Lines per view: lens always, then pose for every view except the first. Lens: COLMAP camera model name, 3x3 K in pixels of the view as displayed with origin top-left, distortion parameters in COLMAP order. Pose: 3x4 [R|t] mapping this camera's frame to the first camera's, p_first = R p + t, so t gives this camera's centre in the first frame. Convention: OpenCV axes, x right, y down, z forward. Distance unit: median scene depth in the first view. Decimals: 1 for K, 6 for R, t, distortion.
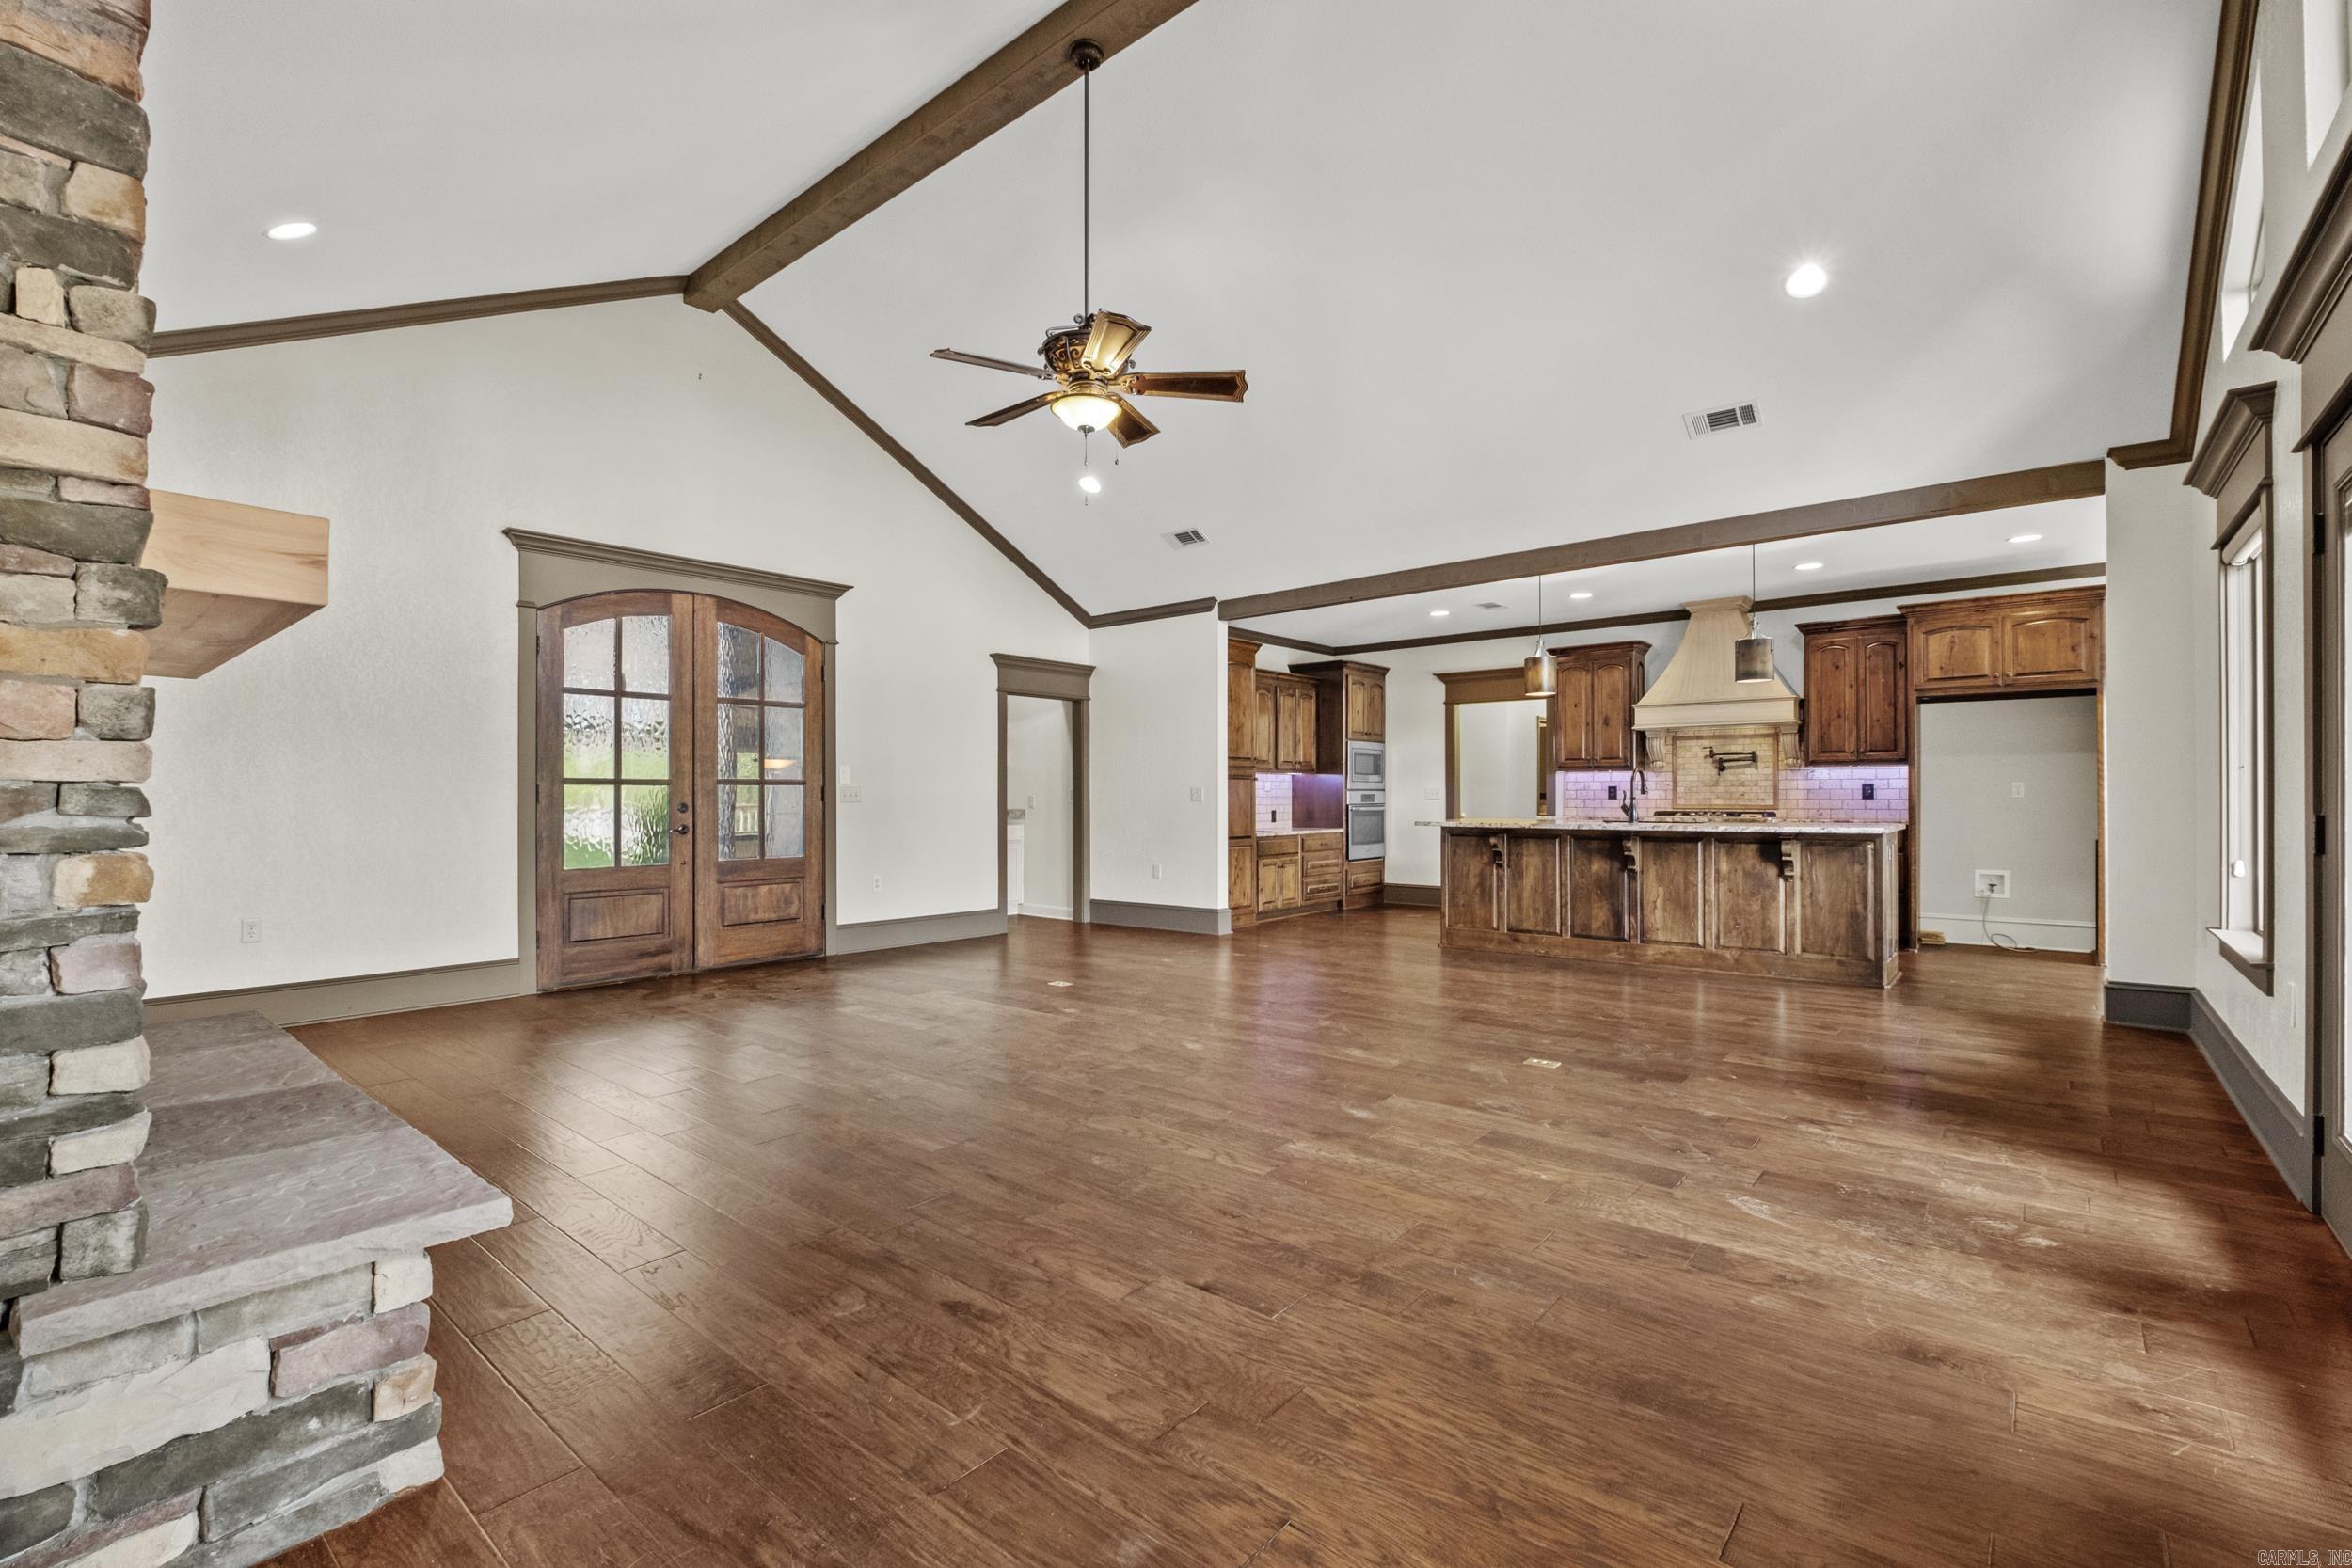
lens RADIAL K [[1020.8, 0, 1158.7], [0, 1020.8, 812.8], [0, 0, 1]] dist [-0.008212, 0.000120]
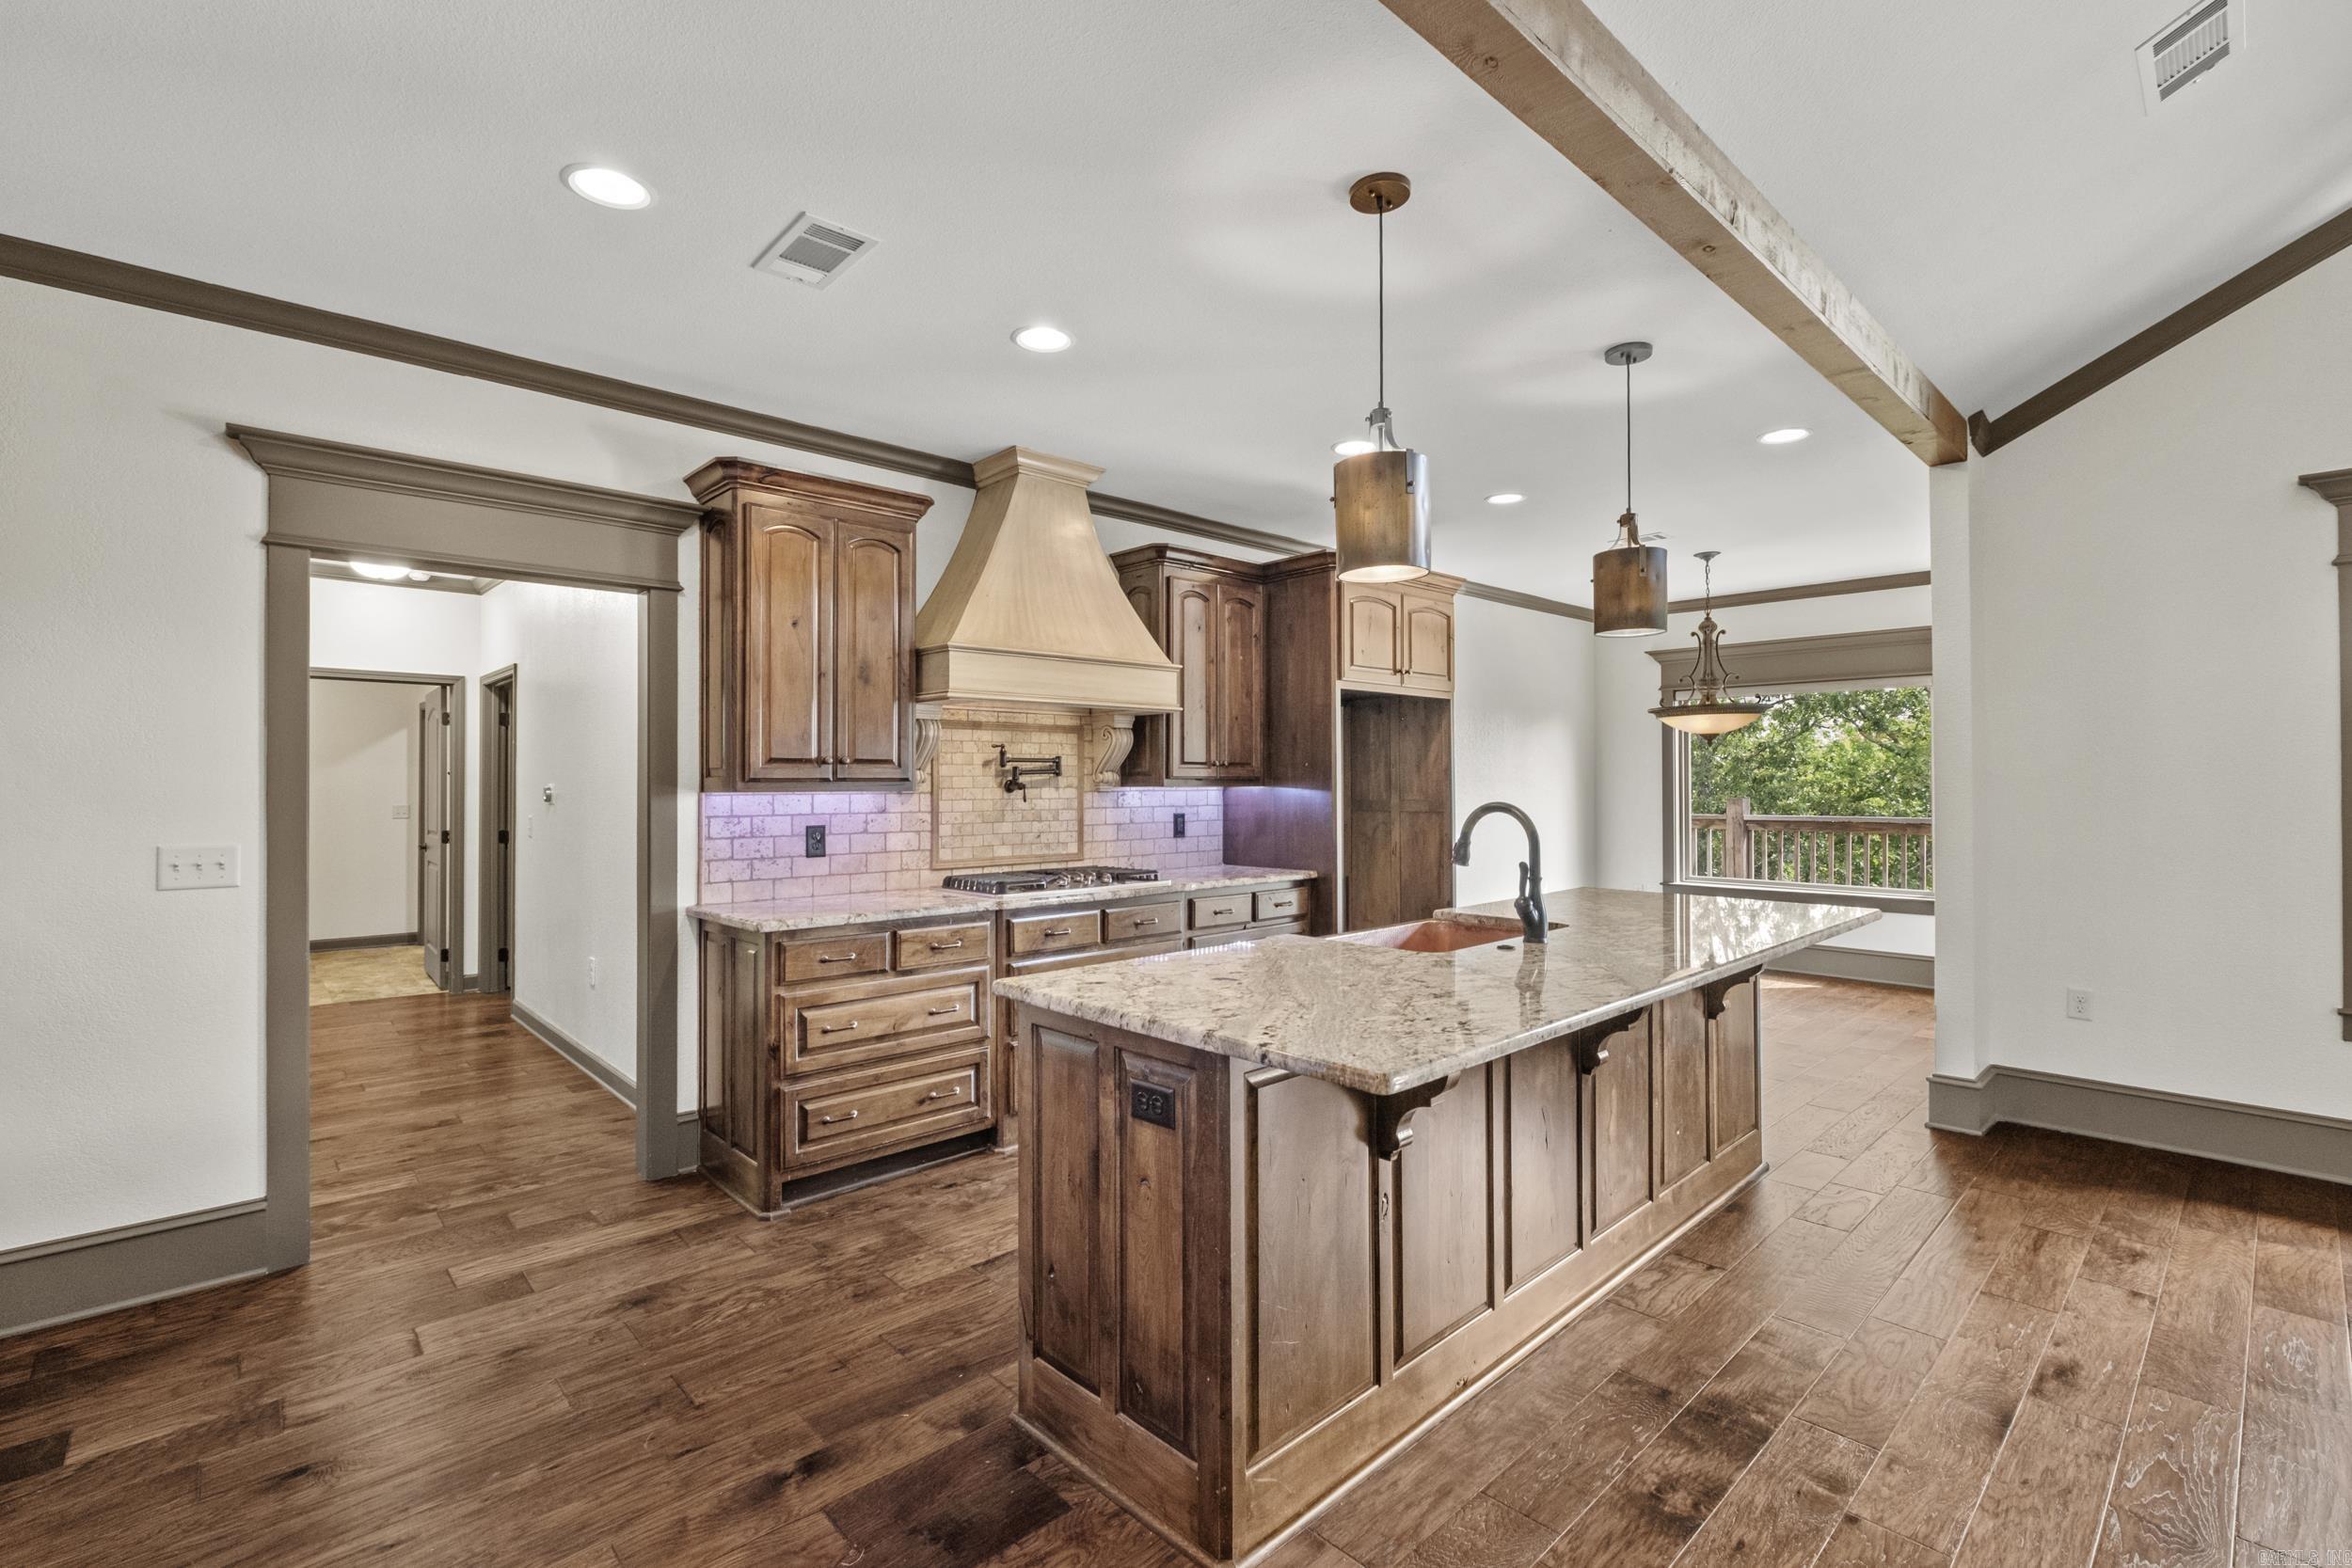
lens RADIAL K [[1020.8, 0, 1170.5], [0, 1020.8, 779.9], [0, 0, 1]] dist [-0.008212, 0.000120]
pose [[0.116231, 0.004118, 0.993214, 0.047727], [0.019424, 0.999791, -0.006419, -0.050126], [-0.993032, 0.020038, 0.116127, 1.016881]]
